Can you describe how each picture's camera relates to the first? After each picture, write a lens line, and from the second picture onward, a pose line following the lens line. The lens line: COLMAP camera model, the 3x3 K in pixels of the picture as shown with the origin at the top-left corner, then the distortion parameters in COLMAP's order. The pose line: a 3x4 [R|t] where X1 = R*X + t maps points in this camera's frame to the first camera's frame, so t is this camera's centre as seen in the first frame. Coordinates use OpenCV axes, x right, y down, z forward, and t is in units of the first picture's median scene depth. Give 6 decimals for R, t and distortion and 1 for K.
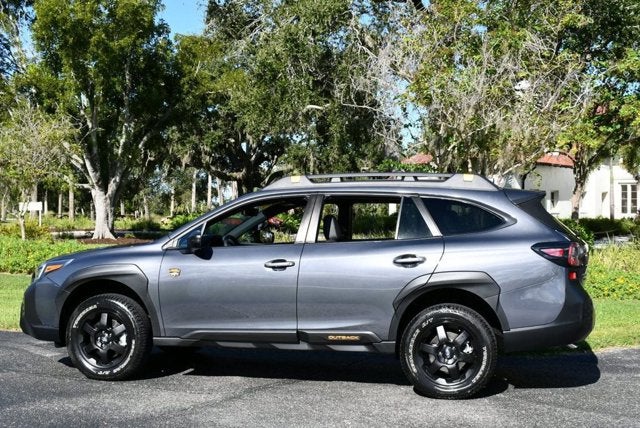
lens RADIAL K [[919.8, 0, 326.6], [0, 919.8, 198.5], [0, 0, 1]] dist [-0.047682, 0.000000]
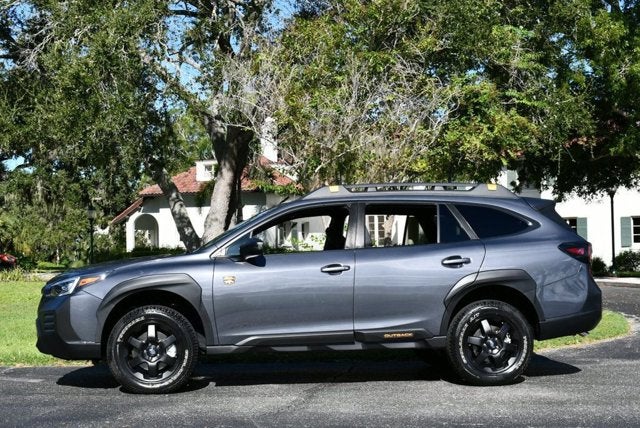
lens RADIAL K [[1048.4, 0, 307.5], [0, 1048.4, 202.4], [0, 0, 1]] dist [-0.037266, 0.000000]
pose [[0.951753, -0.004360, 0.306835, -0.441849], [0.014719, 0.999397, -0.031454, 0.032531], [-0.306513, 0.034453, 0.951243, -0.128536]]
